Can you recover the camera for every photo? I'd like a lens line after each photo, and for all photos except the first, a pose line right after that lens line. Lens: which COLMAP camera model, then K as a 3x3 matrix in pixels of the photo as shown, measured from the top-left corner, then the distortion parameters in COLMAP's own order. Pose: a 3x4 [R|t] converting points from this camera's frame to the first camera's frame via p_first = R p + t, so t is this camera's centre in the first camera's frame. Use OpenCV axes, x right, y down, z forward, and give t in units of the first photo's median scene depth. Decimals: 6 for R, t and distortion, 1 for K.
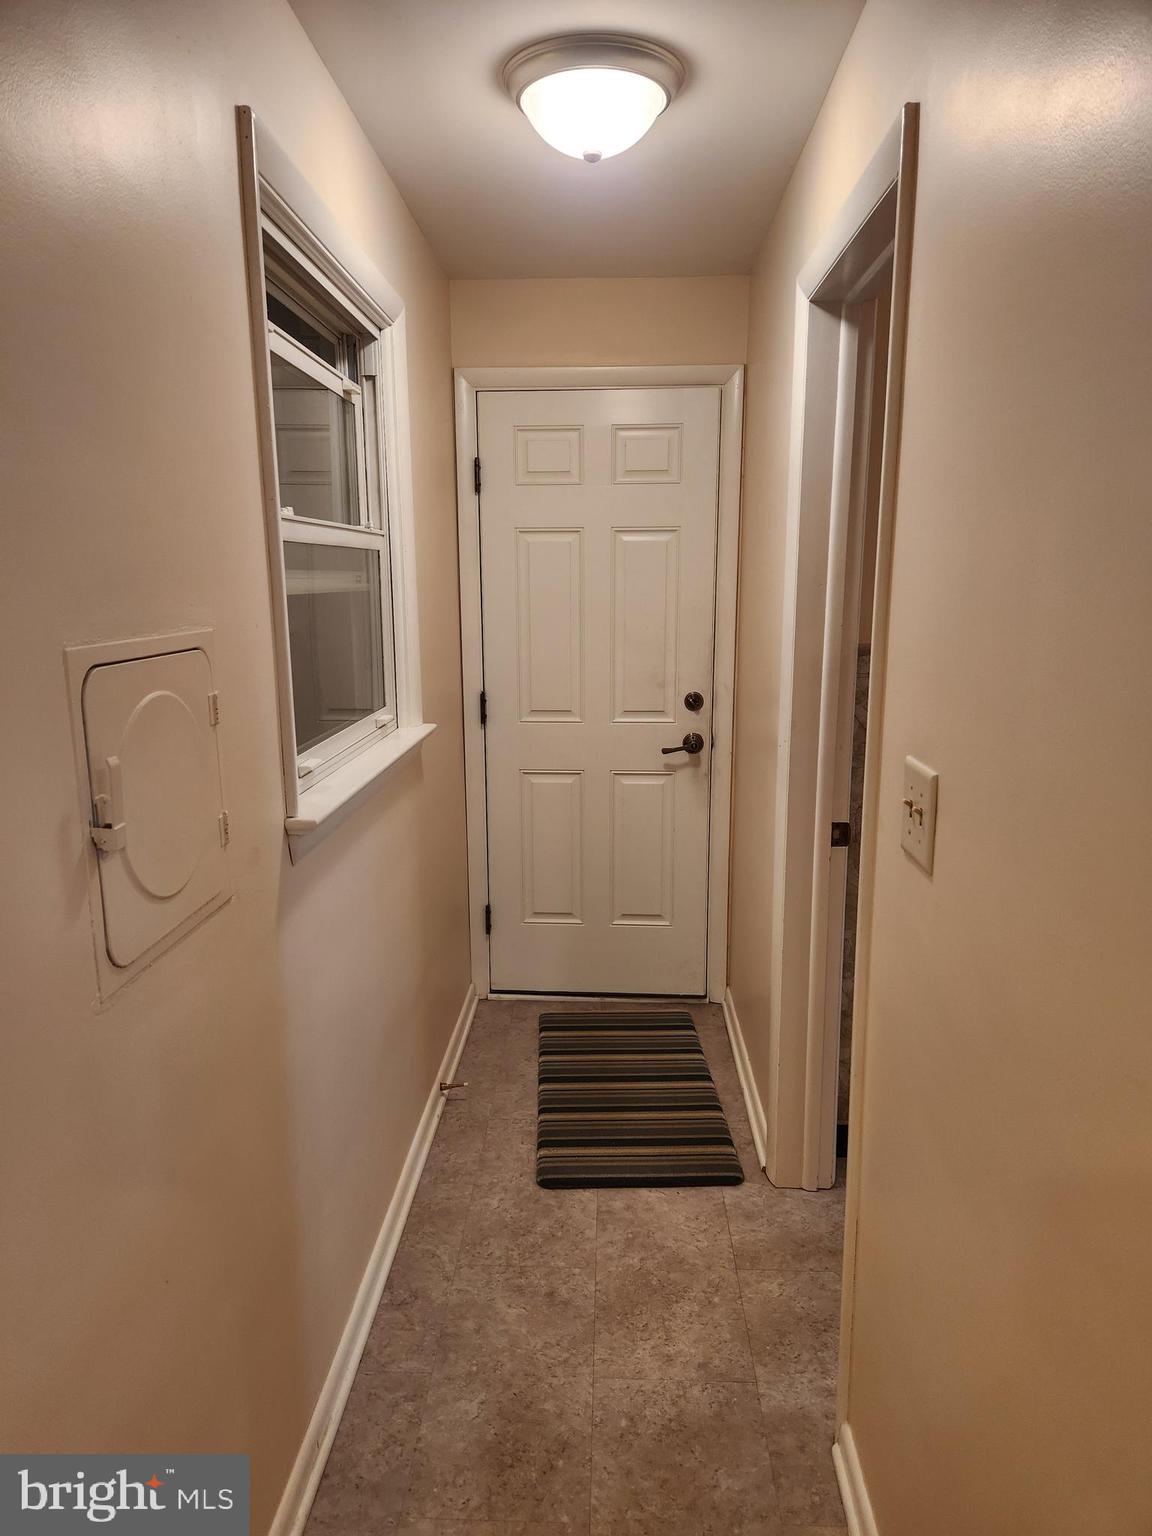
lens RADIAL K [[1028.7, 0, 580.8], [0, 1028.7, 779.1], [0, 0, 1]] dist [0.072543, -0.066694]
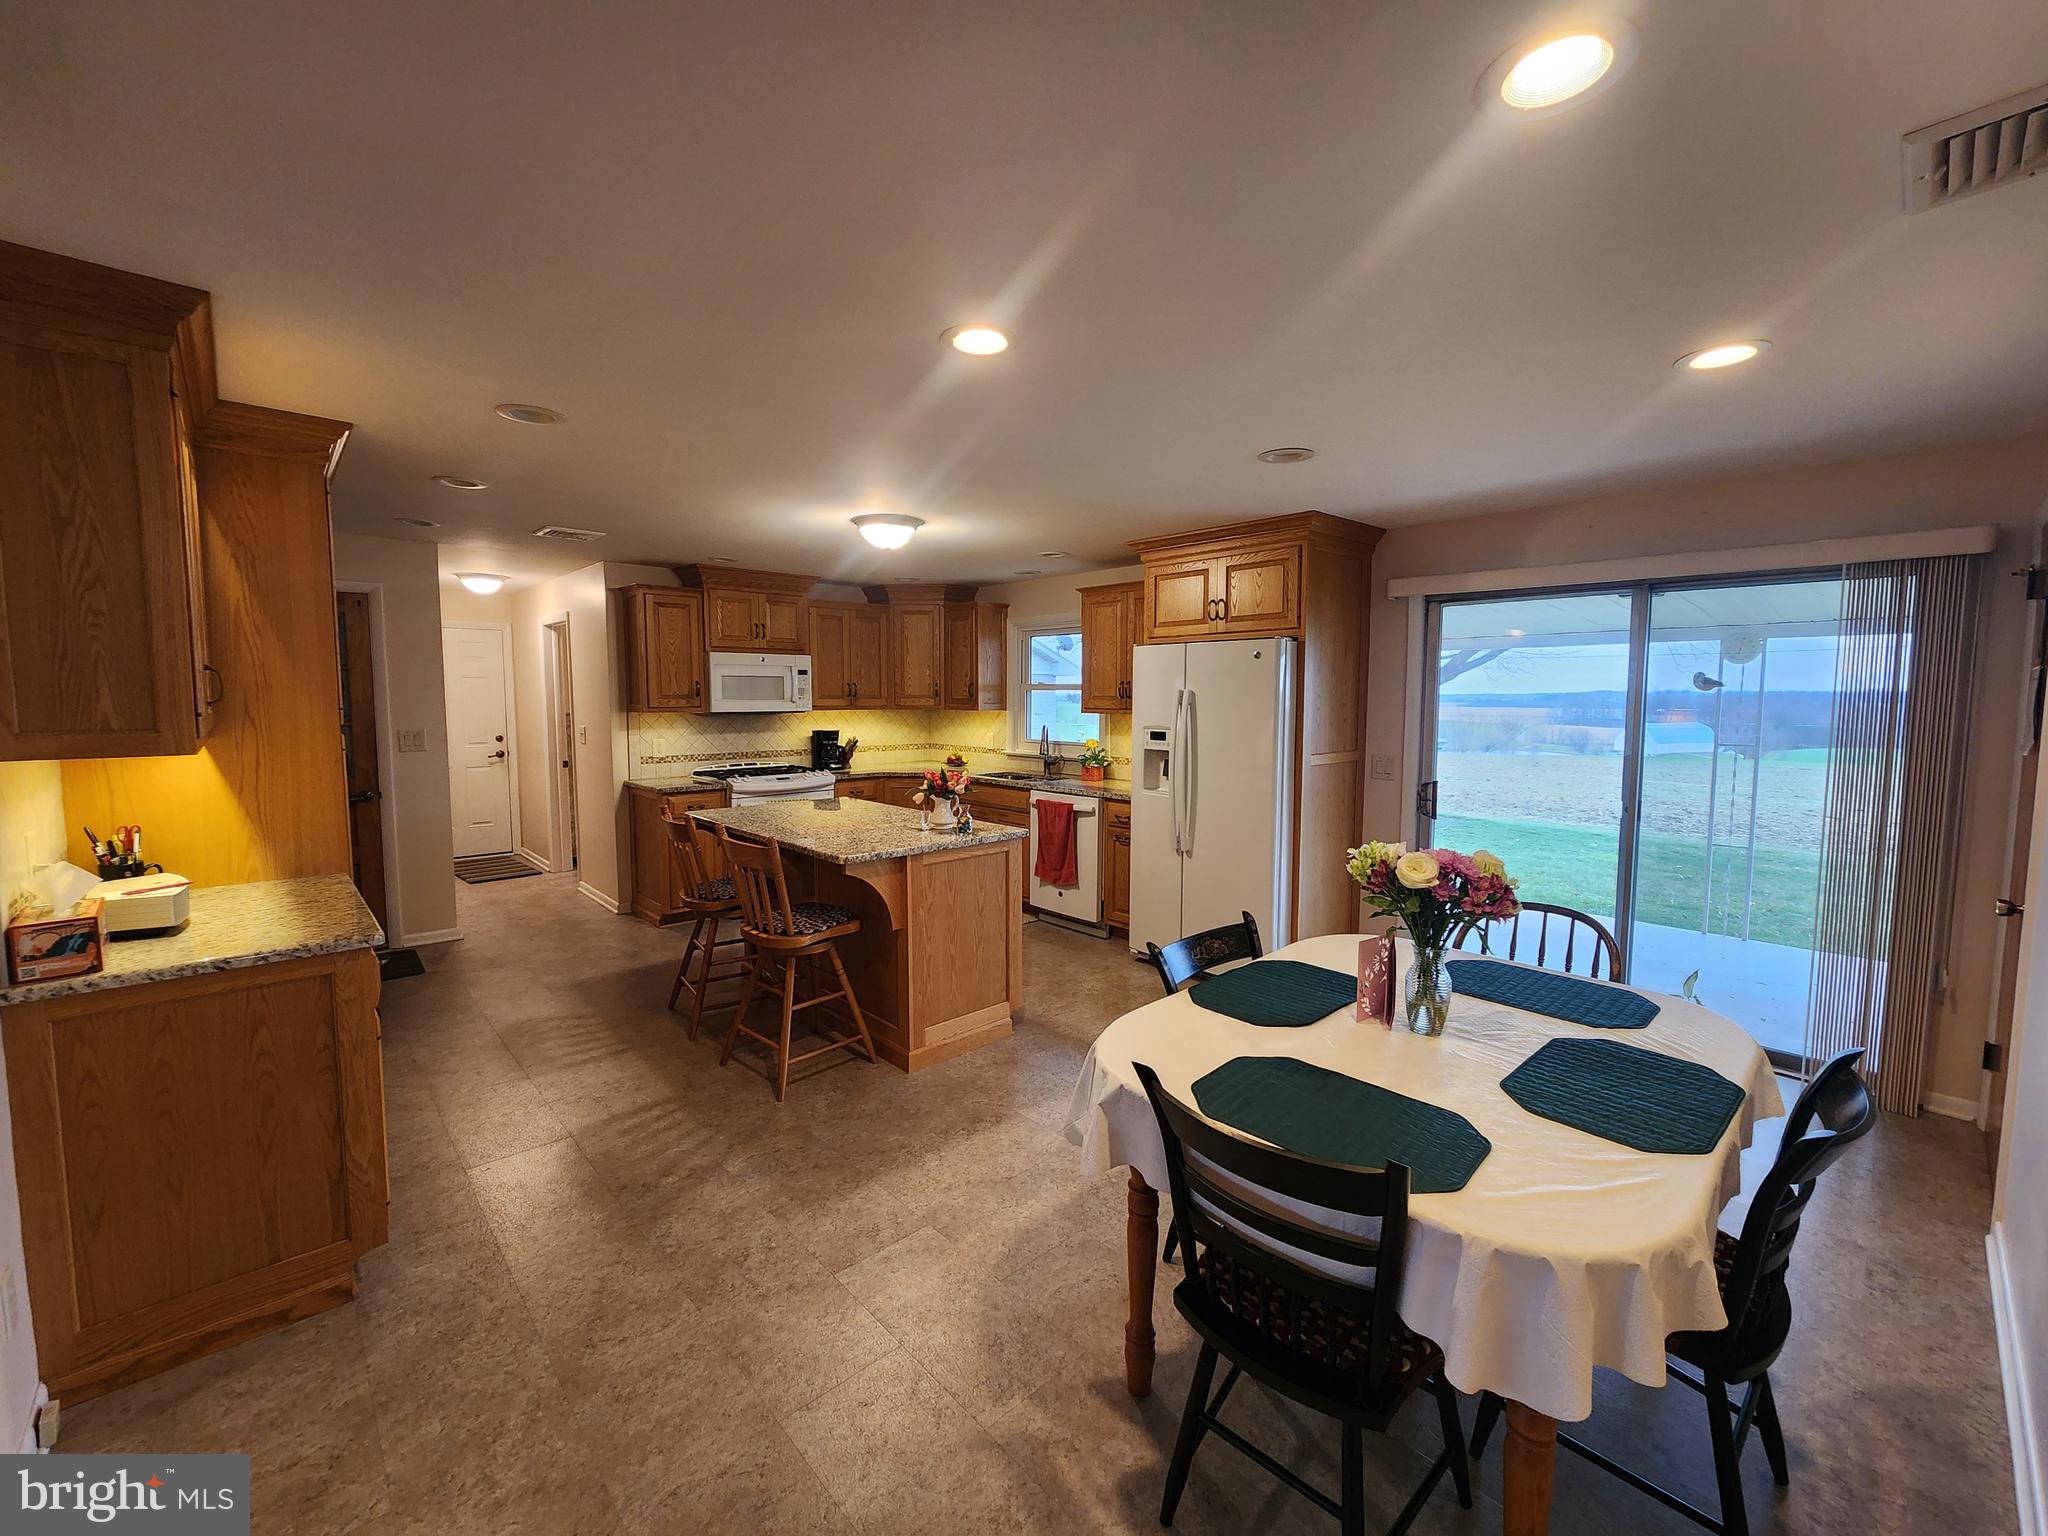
lens RADIAL K [[836.4, 0, 1021.5], [0, 836.4, 760.0], [0, 0, 1]] dist [-0.003375, 0.000519]
pose [[0.708547, -0.054775, 0.703535, -0.471334], [0.141386, 0.987786, -0.065488, 0.321026], [-0.691355, 0.145871, 0.707637, -1.515253]]
